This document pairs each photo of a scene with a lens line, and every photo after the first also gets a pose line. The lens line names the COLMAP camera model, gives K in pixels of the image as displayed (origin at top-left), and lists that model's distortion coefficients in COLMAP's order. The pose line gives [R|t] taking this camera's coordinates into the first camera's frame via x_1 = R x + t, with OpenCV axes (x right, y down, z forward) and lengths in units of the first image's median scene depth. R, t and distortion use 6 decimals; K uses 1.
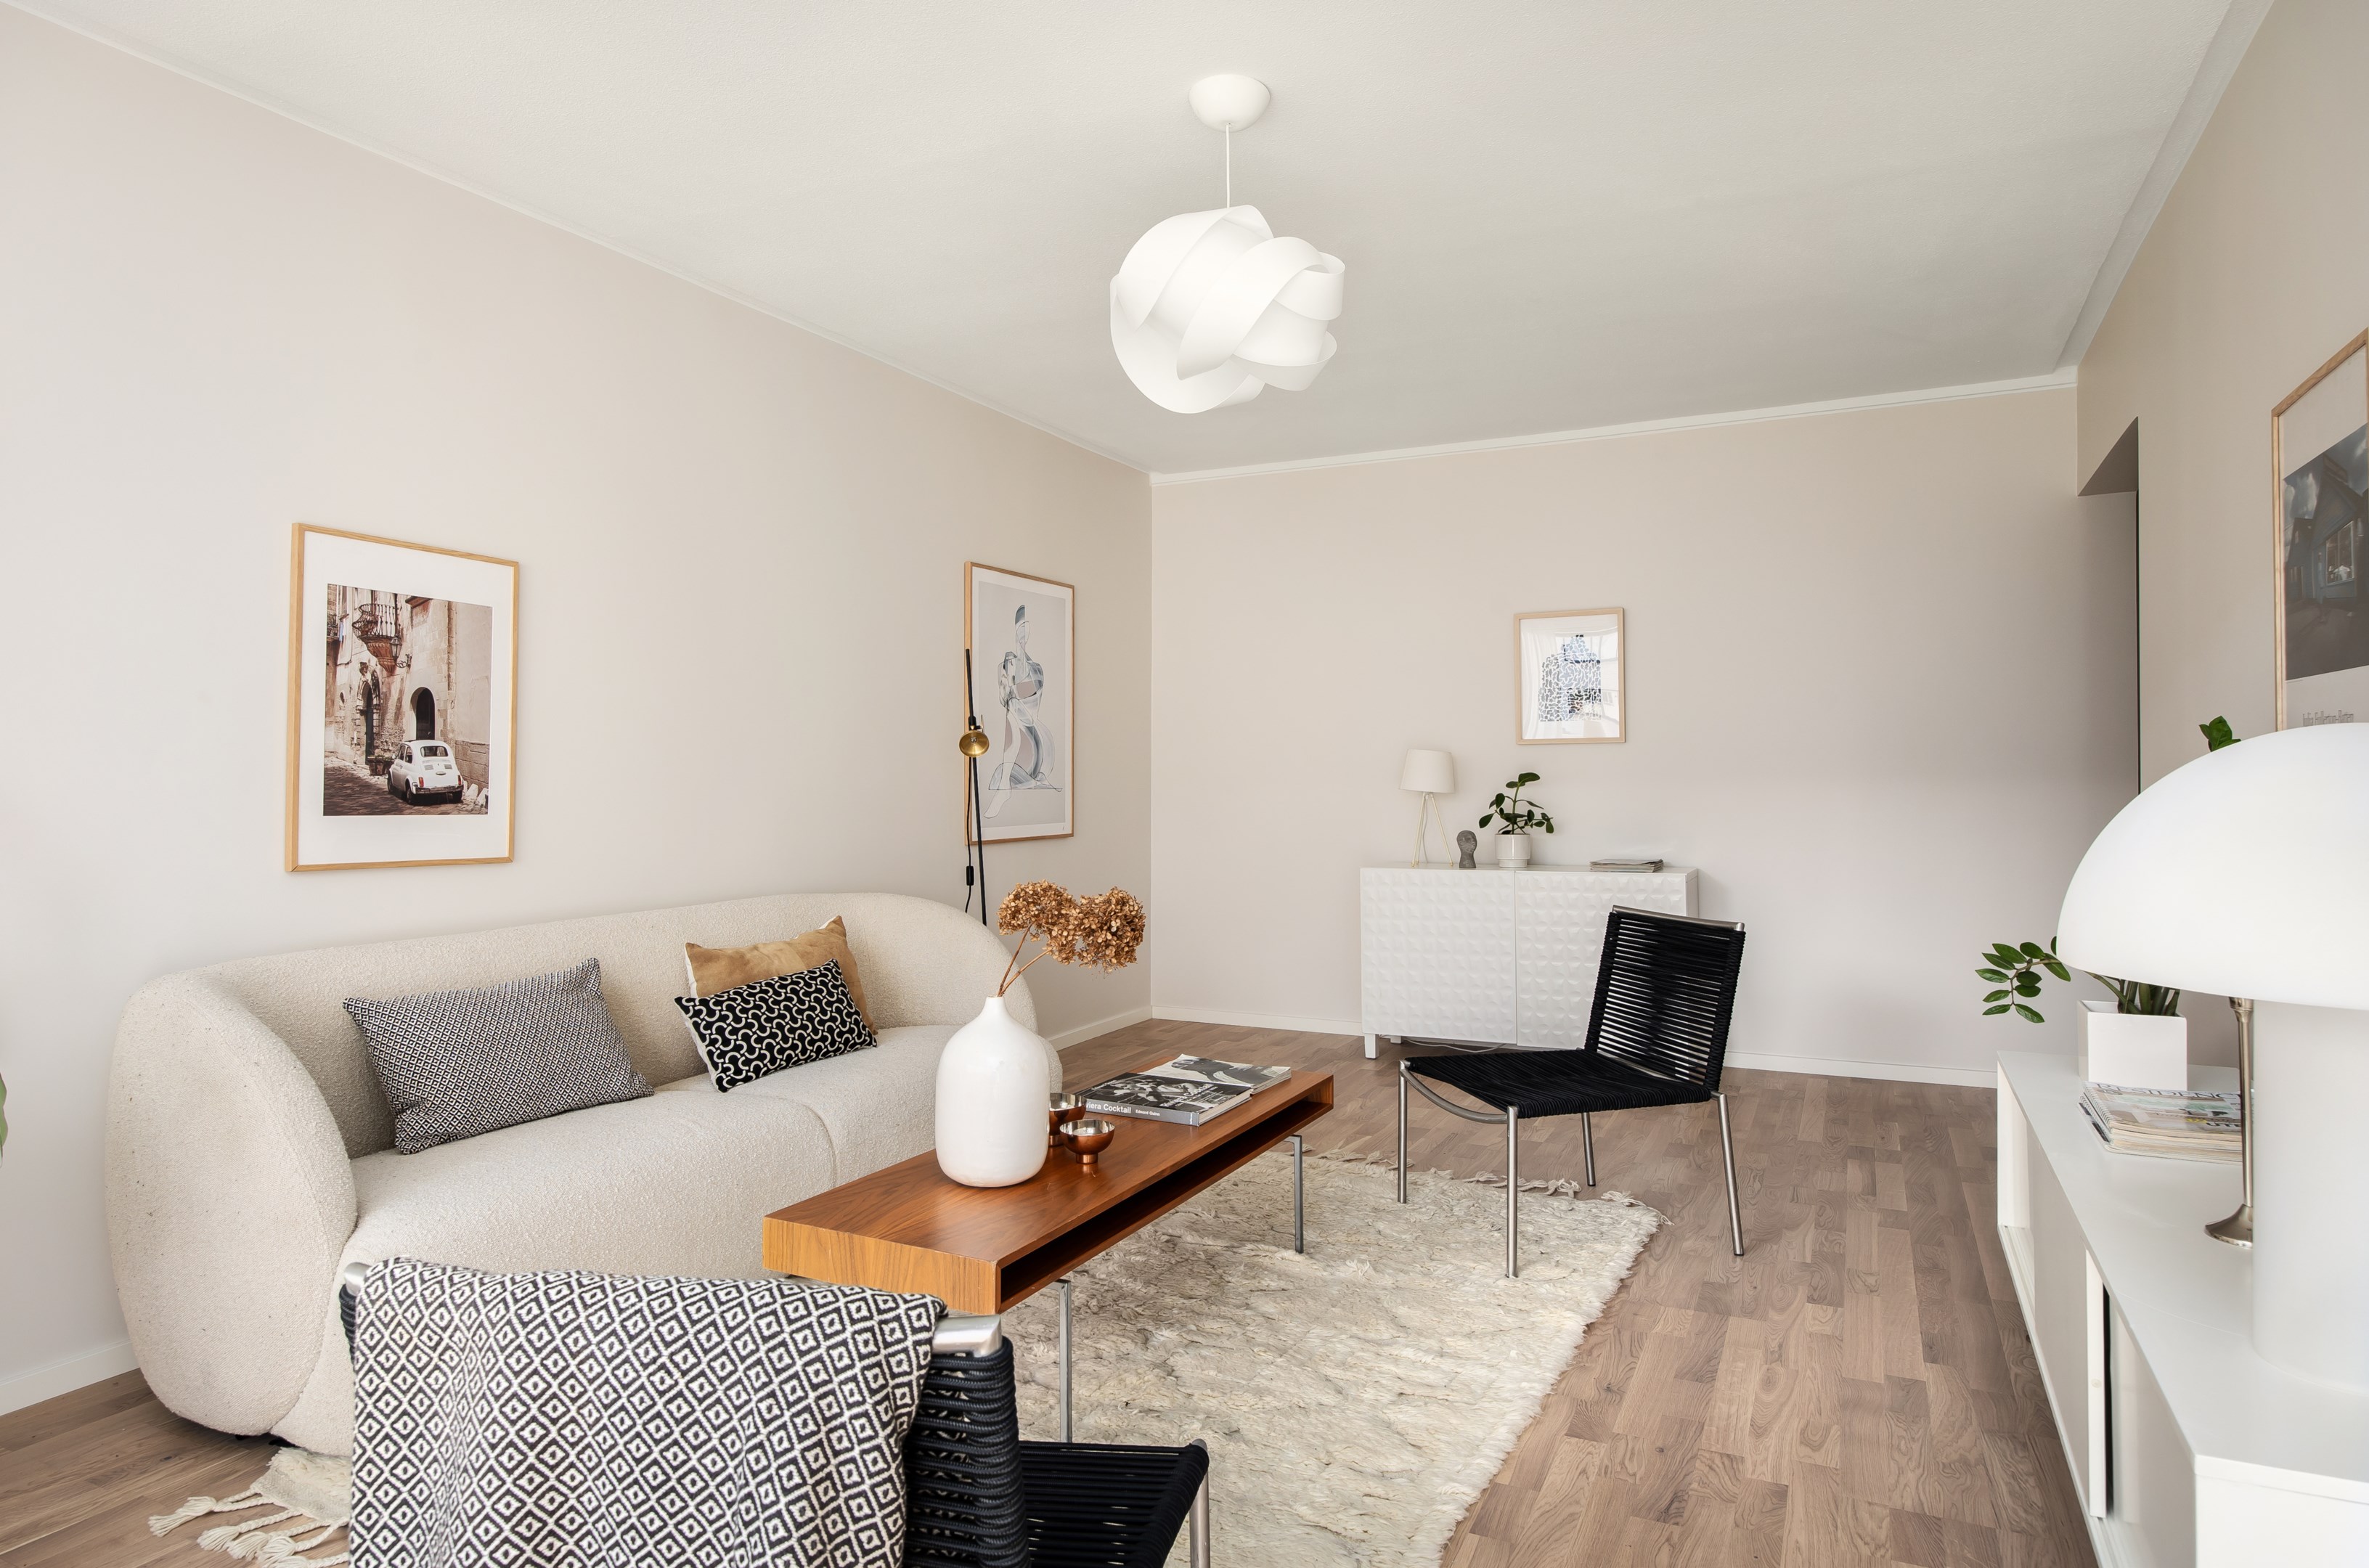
lens RADIAL K [[1371.0, 0, 1186.5], [0, 1371.0, 777.7], [0, 0, 1]] dist [-0.013846, -0.000705]
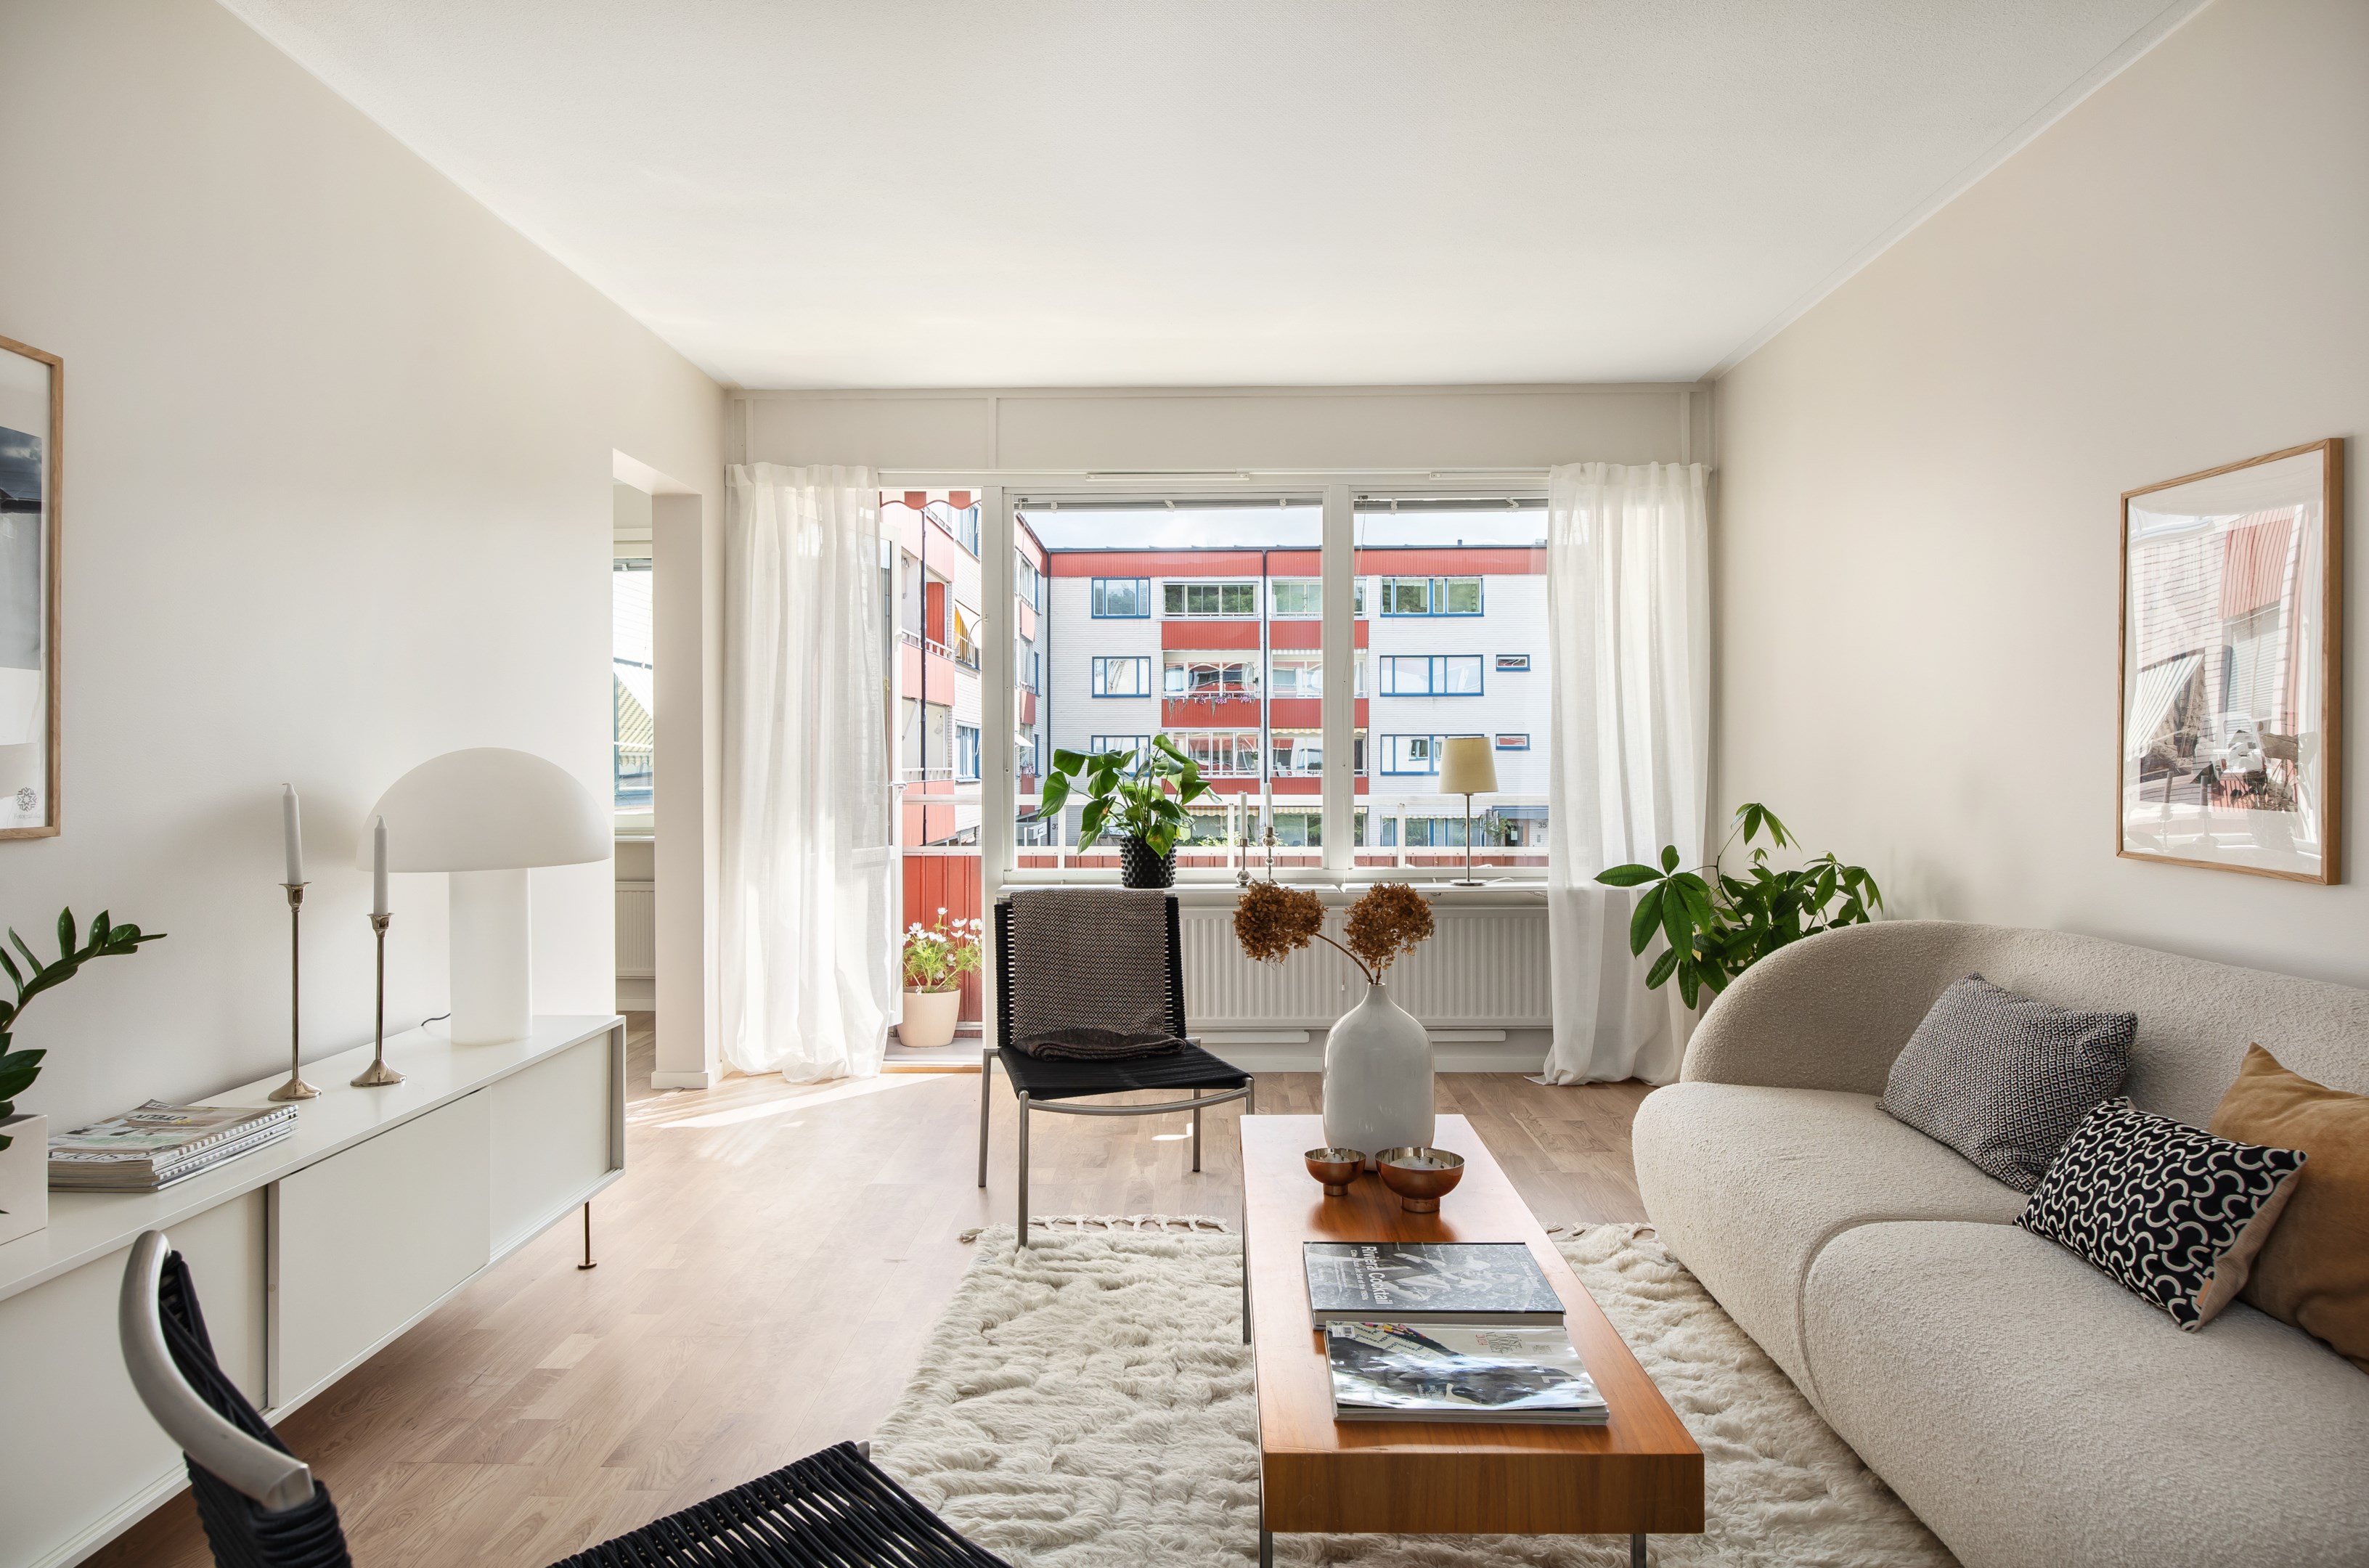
lens RADIAL K [[1371.0, 0, 1163.0], [0, 1371.0, 768.3], [0, 0, 1]] dist [-0.013846, -0.000705]
pose [[-0.915490, 0.007340, -0.402273, 0.326074], [0.007229, 0.999972, 0.001795, -0.000738], [0.402275, -0.001265, -0.915518, 1.476036]]
